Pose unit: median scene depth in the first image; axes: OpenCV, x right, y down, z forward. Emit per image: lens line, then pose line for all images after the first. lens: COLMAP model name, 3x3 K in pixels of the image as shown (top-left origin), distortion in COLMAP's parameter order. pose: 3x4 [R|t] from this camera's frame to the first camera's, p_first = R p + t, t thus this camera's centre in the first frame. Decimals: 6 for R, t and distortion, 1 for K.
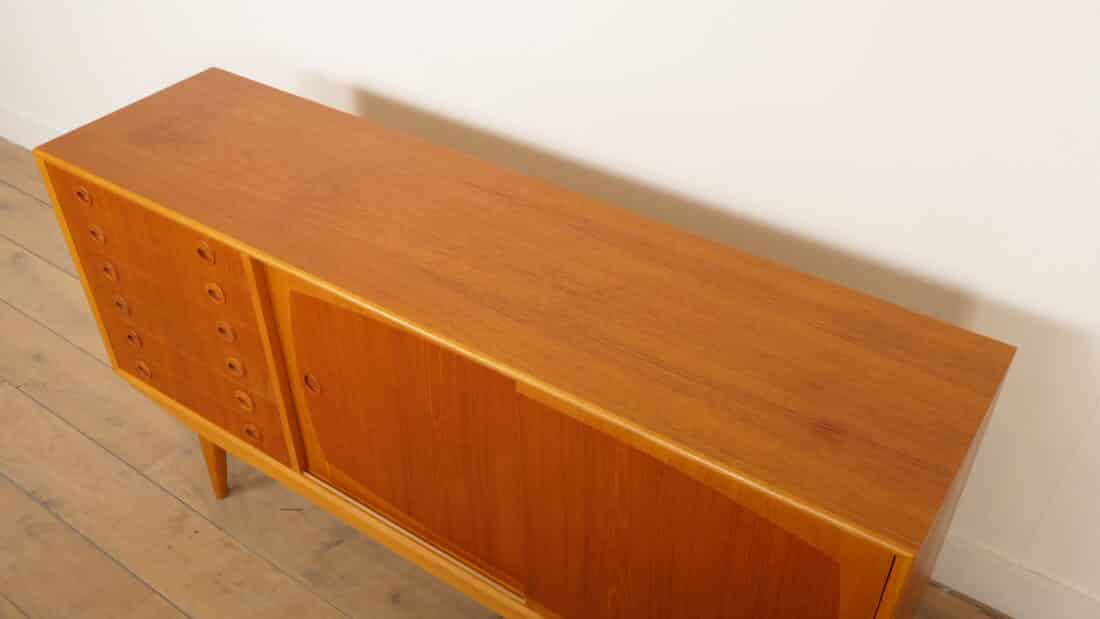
lens RADIAL K [[993.7, 0, 550.0], [0, 993.7, 309.5], [0, 0, 1]] dist [-0.006071, -0.004688]
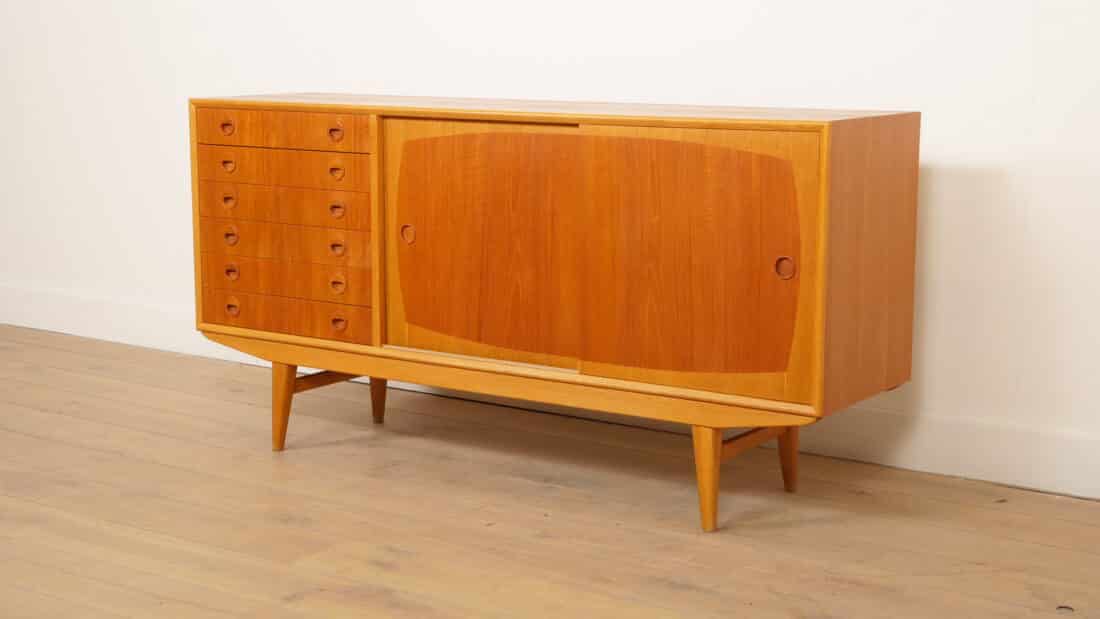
lens RADIAL K [[1718.1, 0, 550.0], [0, 1718.1, 309.5], [0, 0, 1]] dist [0.021333, 0.029461]
pose [[0.999989, 0.004053, -0.002533, -0.063311], [-0.004771, 0.877712, -0.479164, 1.403245], [0.000281, 0.479171, 0.877722, -1.002928]]
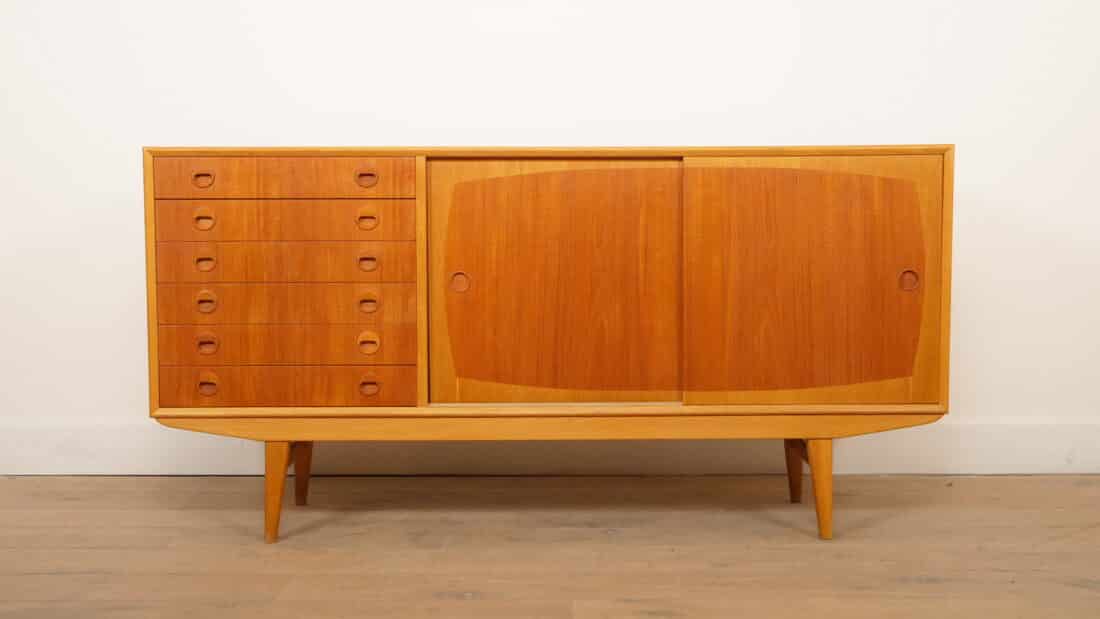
lens RADIAL K [[1468.7, 0, 550.0], [0, 1468.7, 309.5], [0, 0, 1]] dist [0.008783, 0.009381]
pose [[0.823245, -0.051056, 0.565386, -1.337589], [0.350966, 0.828580, -0.436209, 1.057194], [-0.446196, 0.557538, 0.700043, -0.293714]]
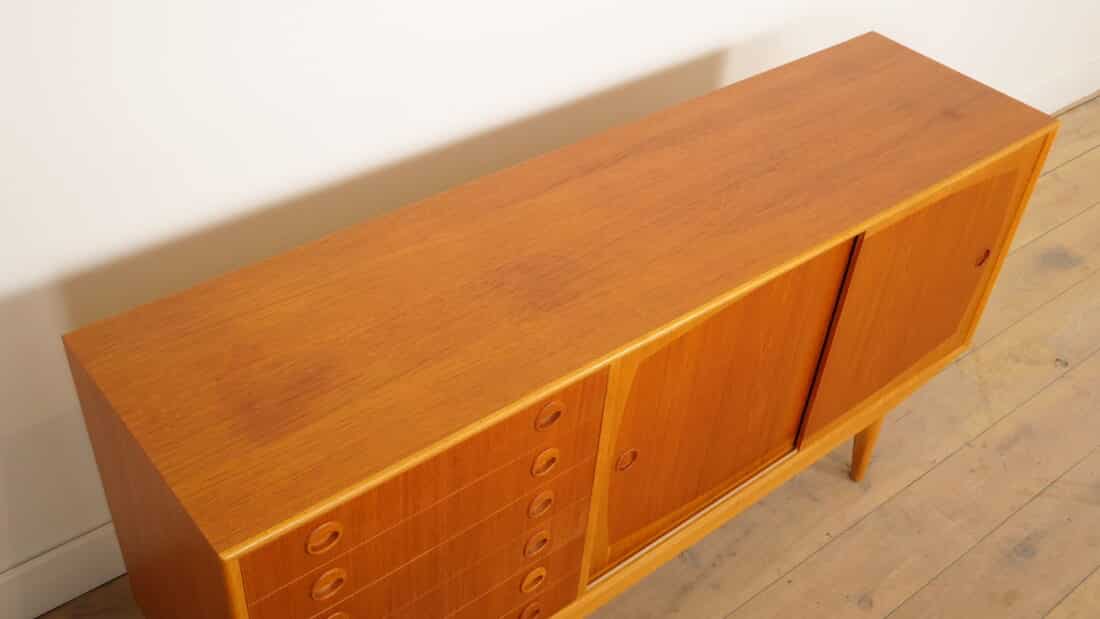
lens RADIAL K [[1115.7, 0, 550.0], [0, 1115.7, 309.5], [0, 0, 1]] dist [-0.018180, -0.015682]
pose [[0.283403, -0.595295, 0.751869, -1.066801], [0.532984, 0.749550, 0.392560, -0.515265], [-0.797252, 0.289481, 0.529708, 0.590057]]
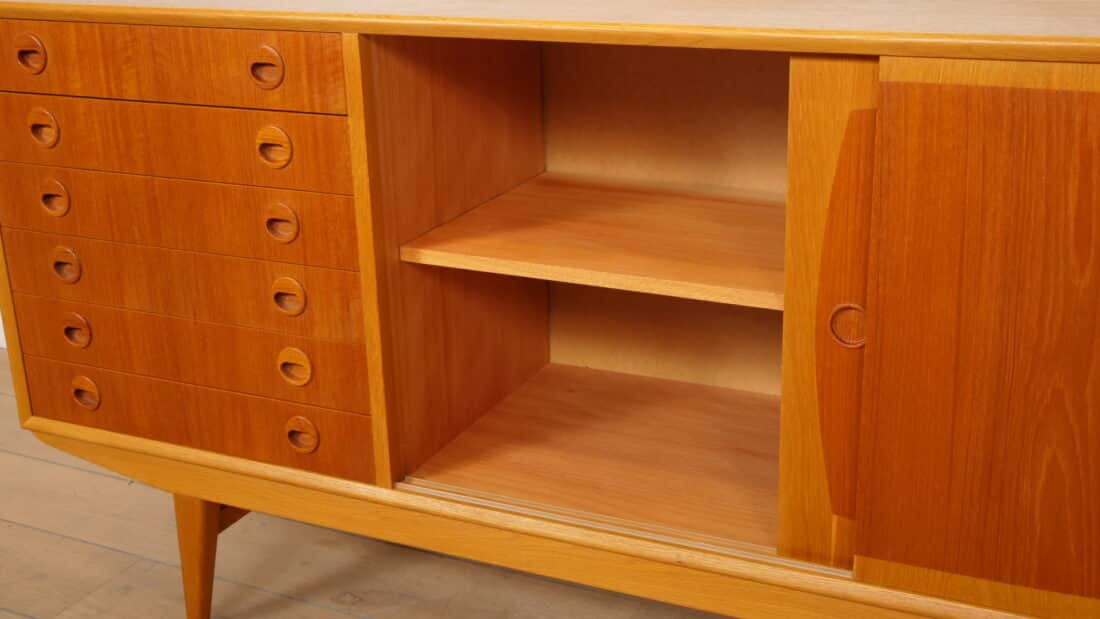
lens RADIAL K [[1348.2, 0, 546.3], [0, 1348.2, 321.7], [0, 0, 1]] dist [-0.005882, 0.018367]
pose [[0.988332, -0.078165, 0.130726, -0.333961], [0.115061, 0.945523, -0.304544, 0.423820], [-0.099799, 0.316032, 0.943485, 0.258894]]
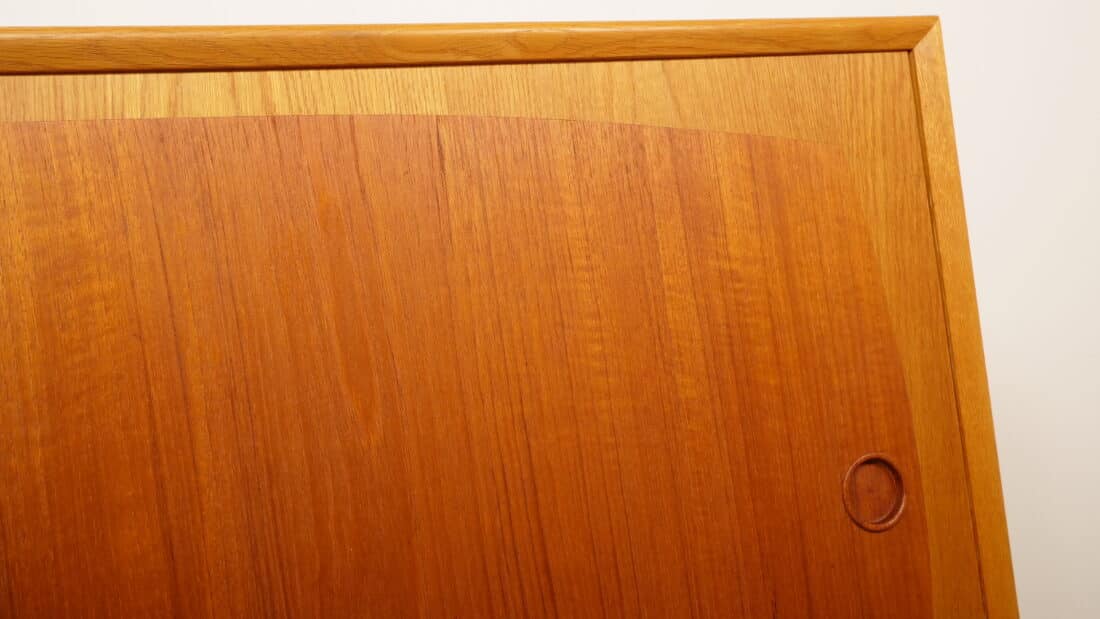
lens RADIAL K [[1115.7, 0, 550.0], [0, 1115.7, 309.5], [0, 0, 1]] dist [-0.018180, -0.015682]
pose [[0.569985, -0.022416, 0.821349, -0.196067], [0.594533, 0.701235, -0.393446, 0.352913], [-0.567139, 0.712578, 0.413021, 0.732066]]
